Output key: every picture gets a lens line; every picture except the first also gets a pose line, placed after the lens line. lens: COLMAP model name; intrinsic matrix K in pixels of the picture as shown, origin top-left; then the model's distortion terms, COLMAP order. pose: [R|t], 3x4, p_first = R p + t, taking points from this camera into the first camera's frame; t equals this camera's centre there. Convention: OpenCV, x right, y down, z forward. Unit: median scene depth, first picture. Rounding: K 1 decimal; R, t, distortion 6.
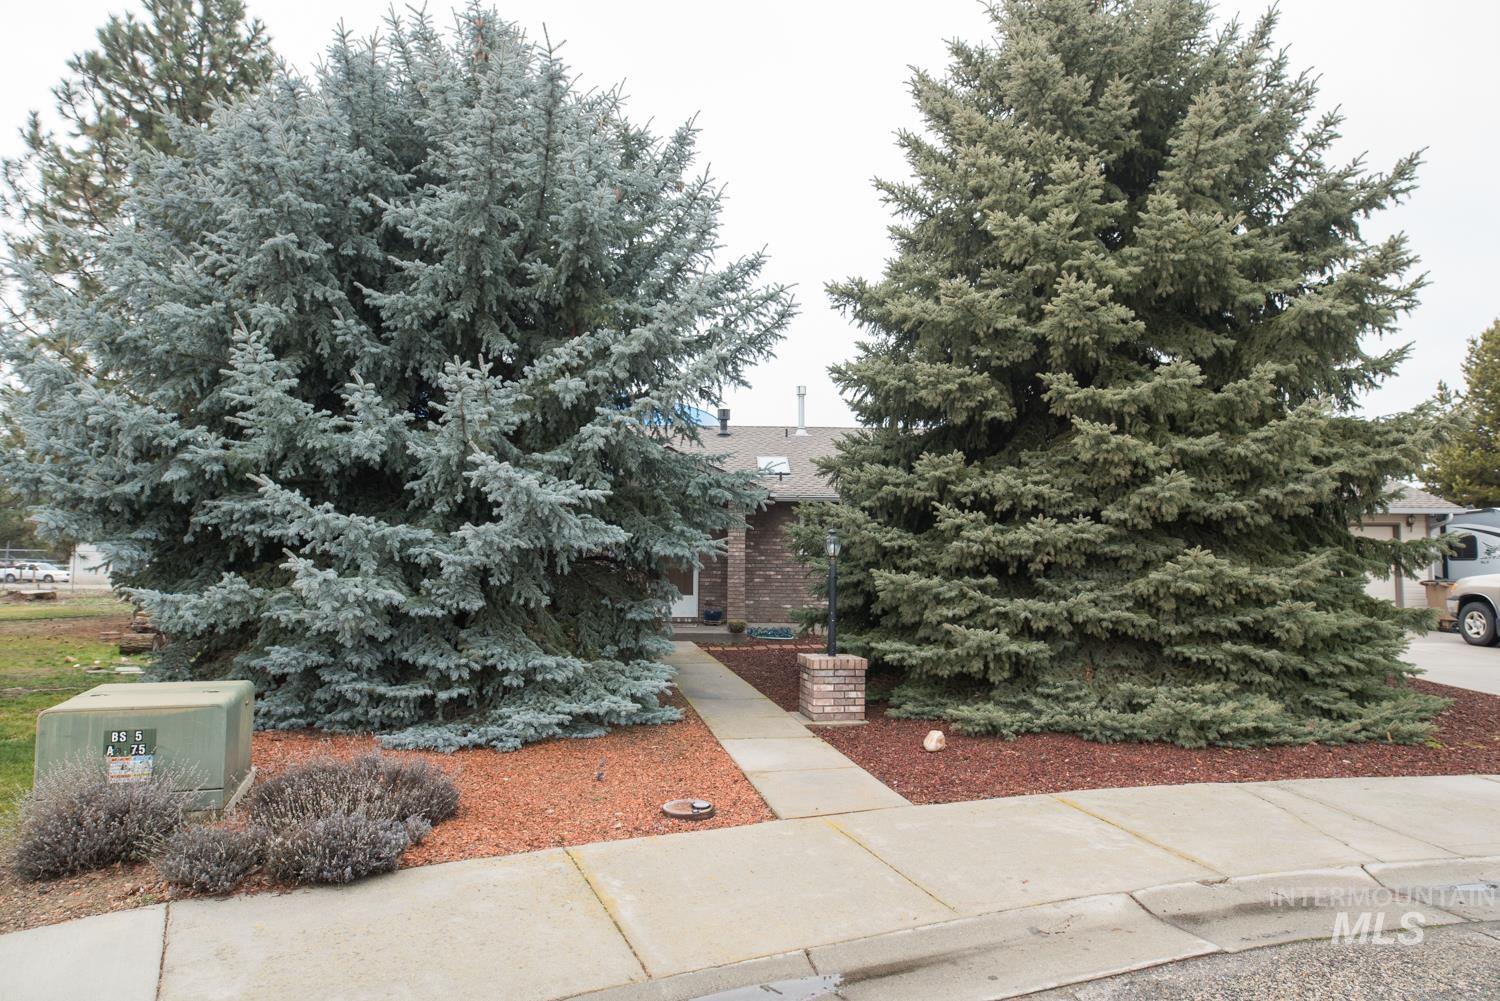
lens RADIAL K [[863.3, 0, 742.0], [0, 863.3, 502.0], [0, 0, 1]] dist [-0.023920, 0.002140]
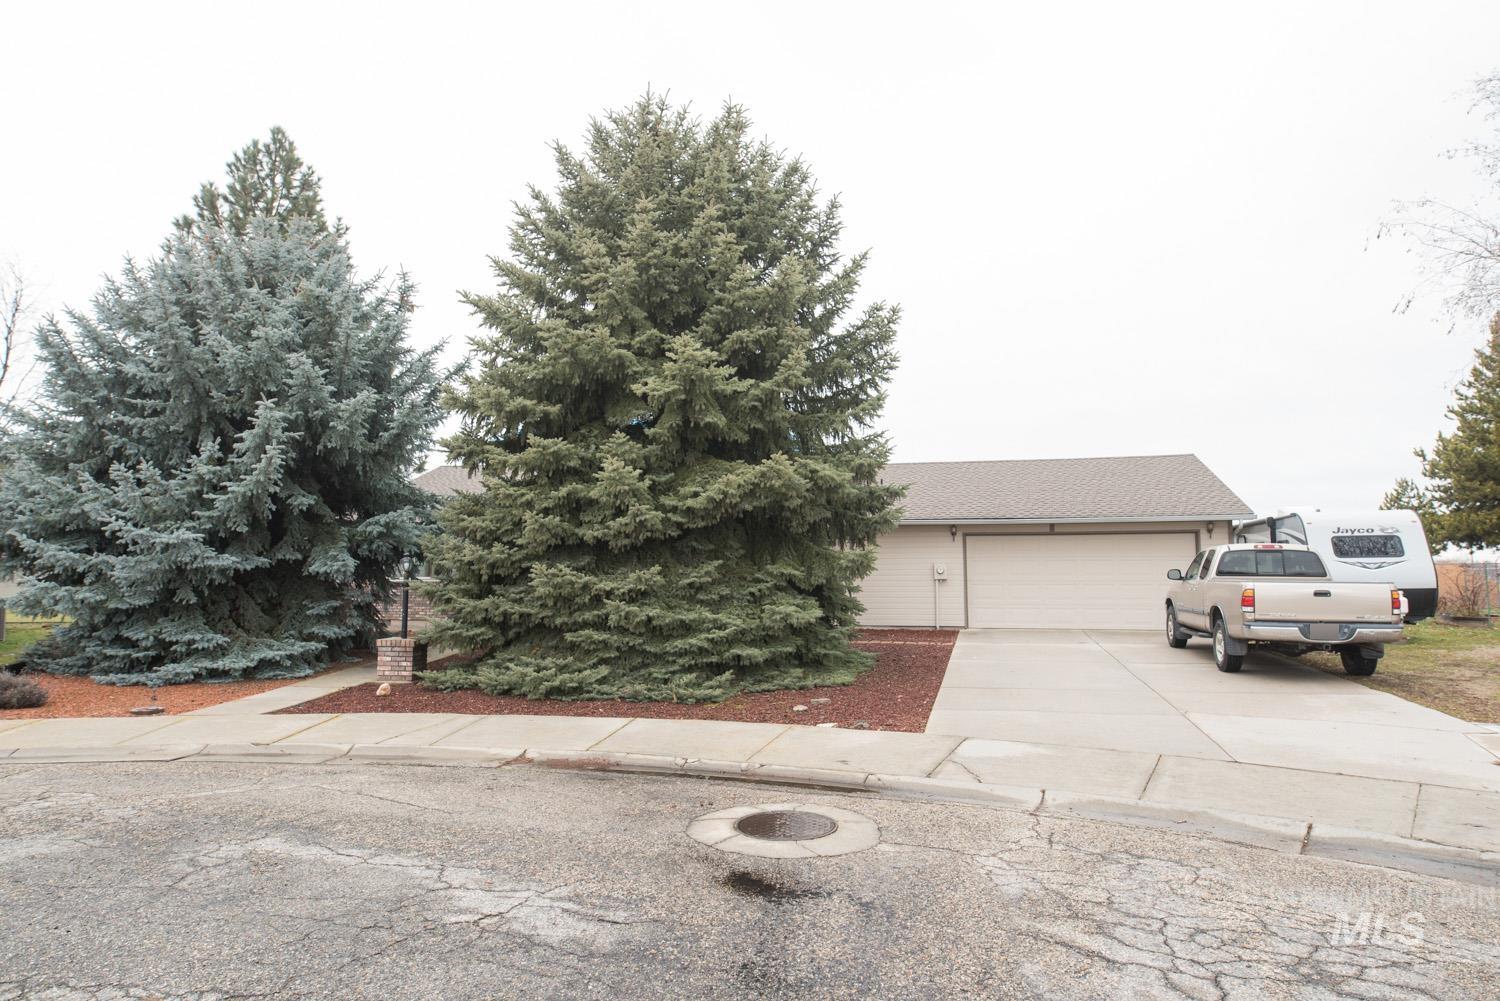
lens RADIAL K [[863.3, 0, 751.8], [0, 863.3, 500.4], [0, 0, 1]] dist [-0.023920, 0.002140]
pose [[0.968930, -0.032916, -0.245134, 1.239866], [0.028415, 0.999357, -0.021879, -0.011810], [0.245696, 0.014233, 0.969242, -0.343866]]
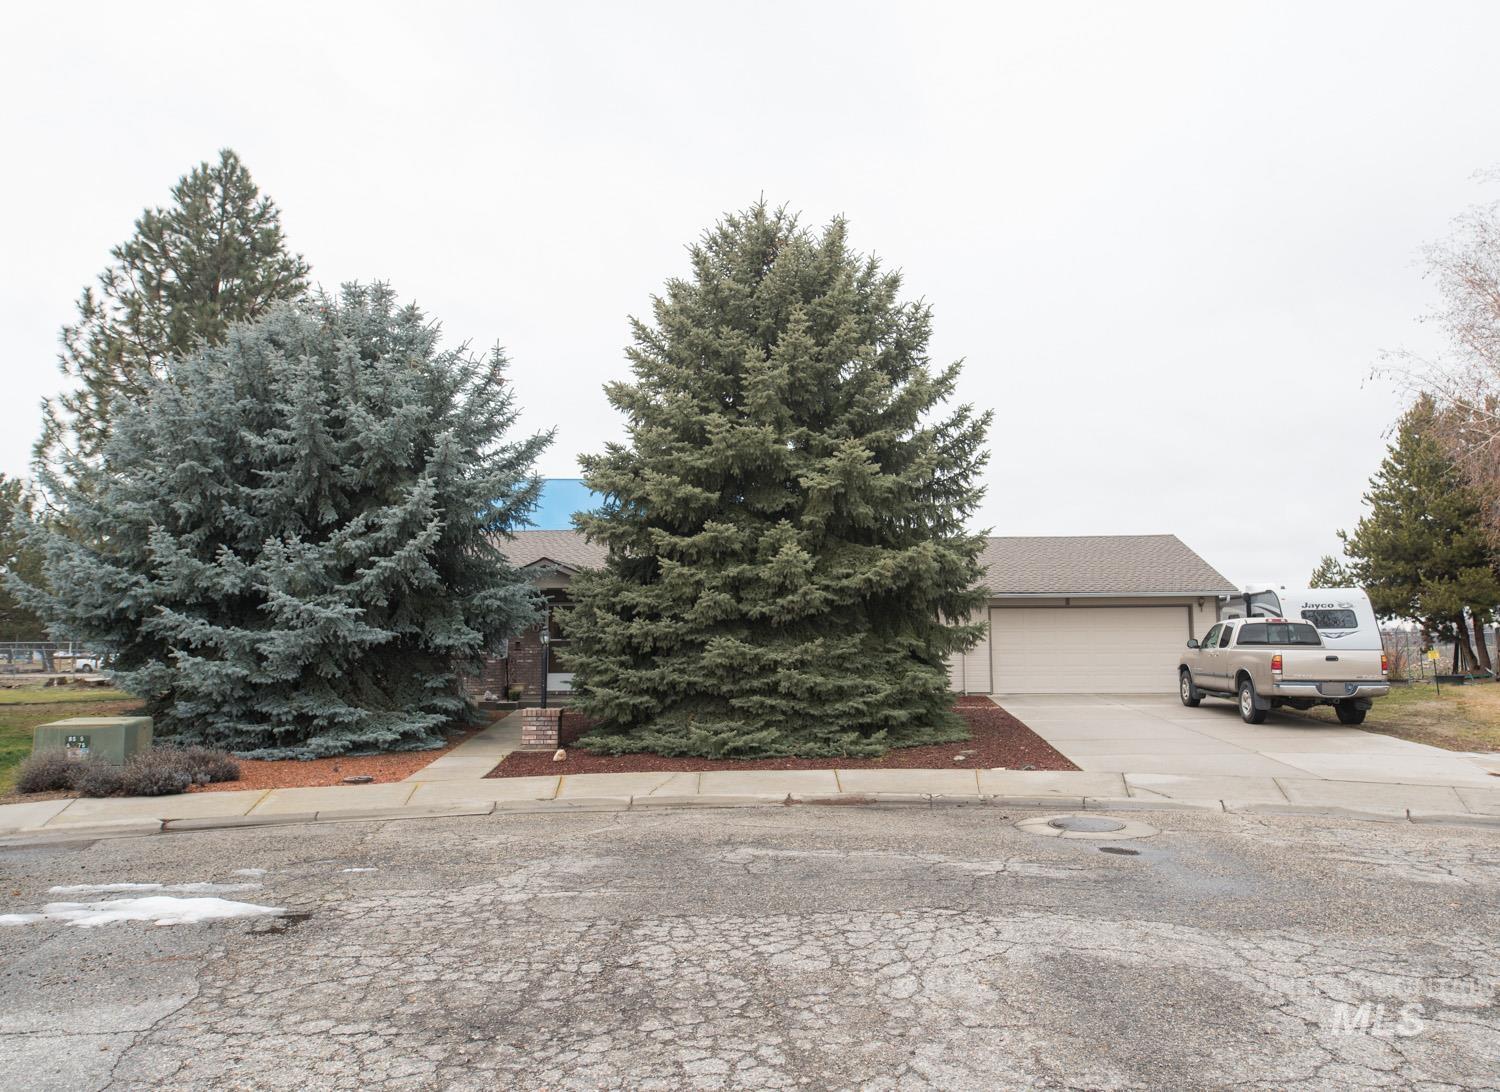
lens RADIAL K [[952.8, 0, 806.7], [0, 952.8, 545.0], [0, 0, 1]] dist [-0.023374, 0.000335]
pose [[0.998227, -0.022004, -0.055314, 0.796758], [0.020093, 0.999190, -0.034857, -0.054291], [0.056037, 0.033684, 0.997860, -0.806792]]
